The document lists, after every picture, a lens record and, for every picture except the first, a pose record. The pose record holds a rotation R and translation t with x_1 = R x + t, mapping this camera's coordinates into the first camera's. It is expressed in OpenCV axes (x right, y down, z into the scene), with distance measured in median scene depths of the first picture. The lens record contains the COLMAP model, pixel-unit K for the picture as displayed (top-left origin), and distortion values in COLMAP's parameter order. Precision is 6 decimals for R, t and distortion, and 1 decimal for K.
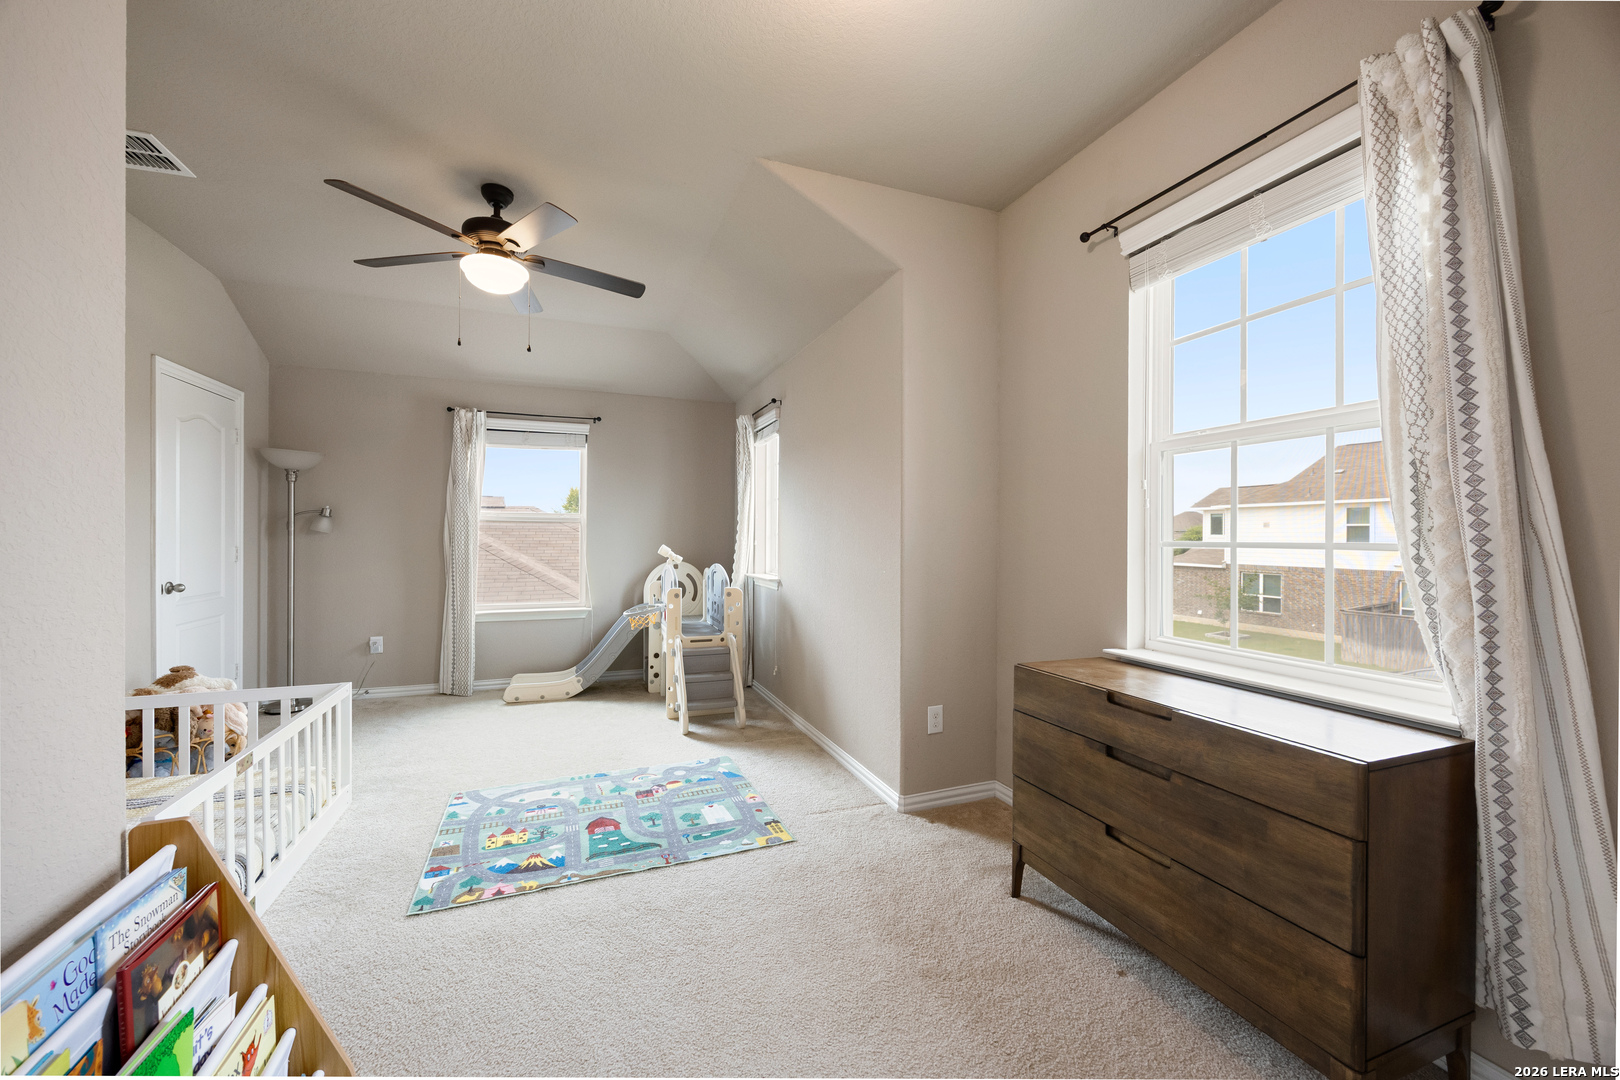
lens RADIAL K [[620.7, 0, 803.3], [0, 620.7, 534.7], [0, 0, 1]] dist [-0.001703, -0.000143]
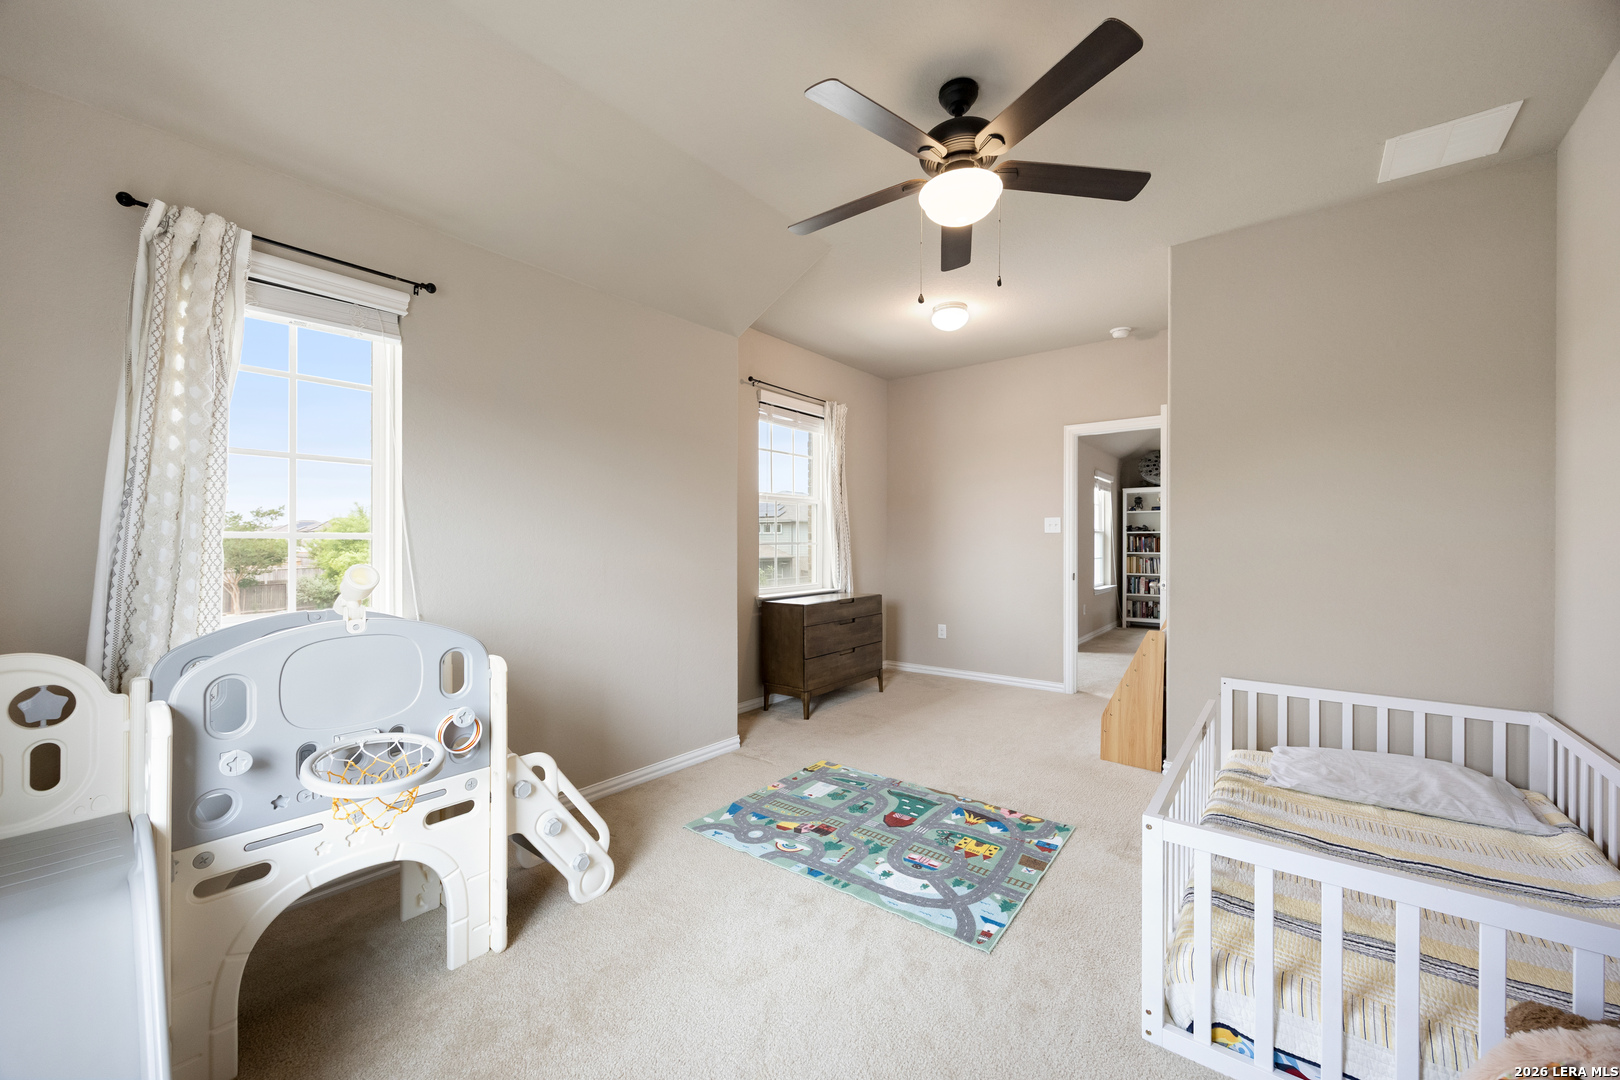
lens RADIAL K [[627.1, 0, 810.0], [0, 627.1, 540.0], [0, 0, 1]] dist [-0.000569, 0.000060]
pose [[-0.519187, -0.002779, 0.854656, -1.127237], [-0.006653, 0.999978, -0.000791, 0.002952], [-0.854635, -0.006097, -0.519194, 1.653768]]
